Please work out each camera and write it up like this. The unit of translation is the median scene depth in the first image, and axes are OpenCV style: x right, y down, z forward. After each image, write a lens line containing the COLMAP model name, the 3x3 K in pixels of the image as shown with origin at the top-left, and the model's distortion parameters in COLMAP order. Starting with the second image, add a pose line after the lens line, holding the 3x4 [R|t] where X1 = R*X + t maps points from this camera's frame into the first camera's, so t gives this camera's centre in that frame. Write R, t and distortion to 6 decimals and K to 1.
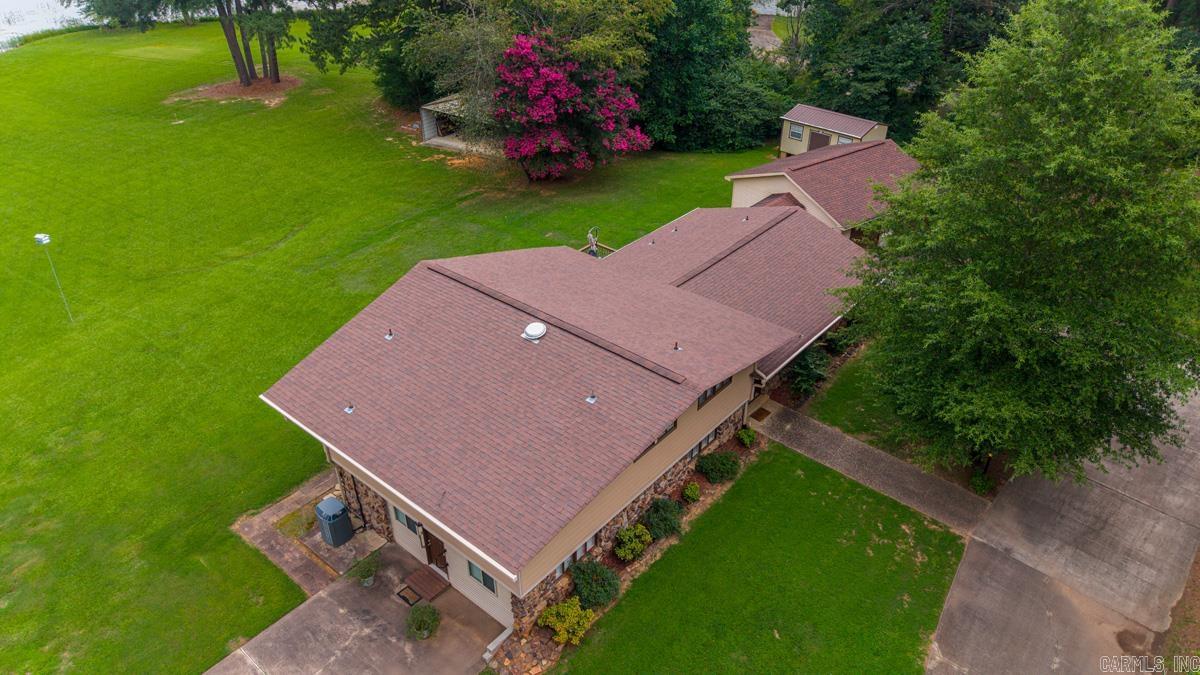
lens RADIAL K [[804.5, 0, 600.0], [0, 804.5, 337.5], [0, 0, 1]] dist [0.019264, -0.036408]
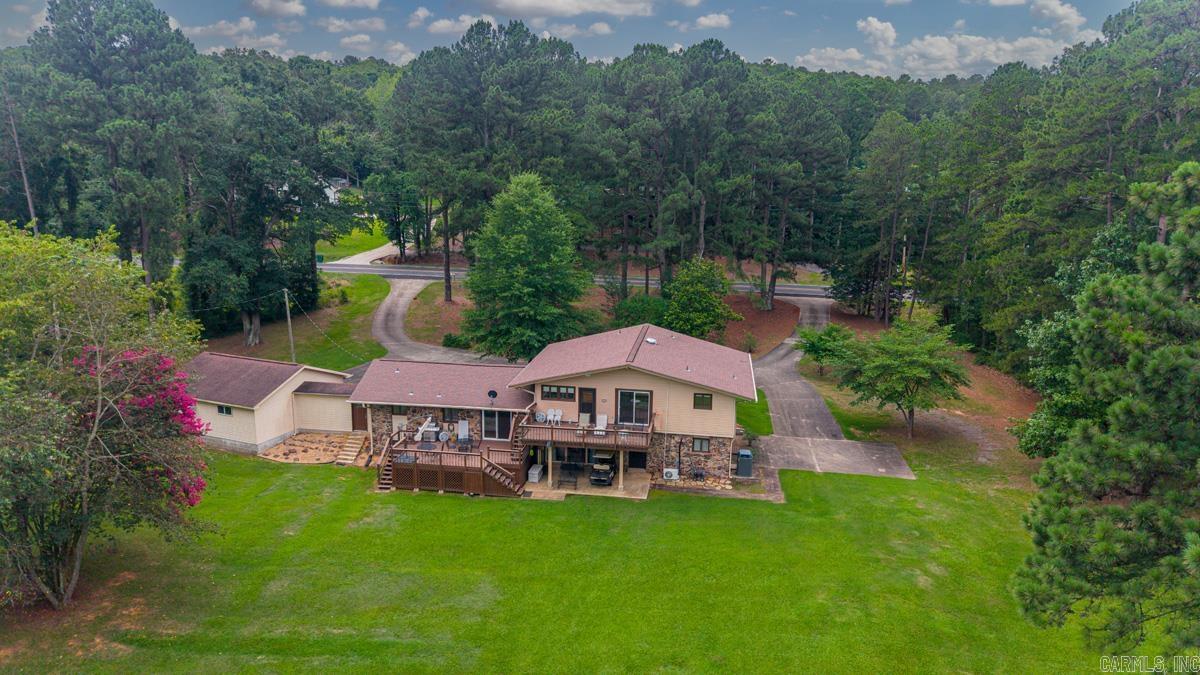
lens RADIAL K [[809.6, 0, 600.0], [0, 809.6, 337.5], [0, 0, 1]] dist [0.037215, -0.063541]
pose [[-0.530261, -0.182415, 0.827978, -1.574299], [0.441886, 0.773989, 0.453517, -0.924186], [-0.723574, 0.606355, -0.329810, 1.645665]]
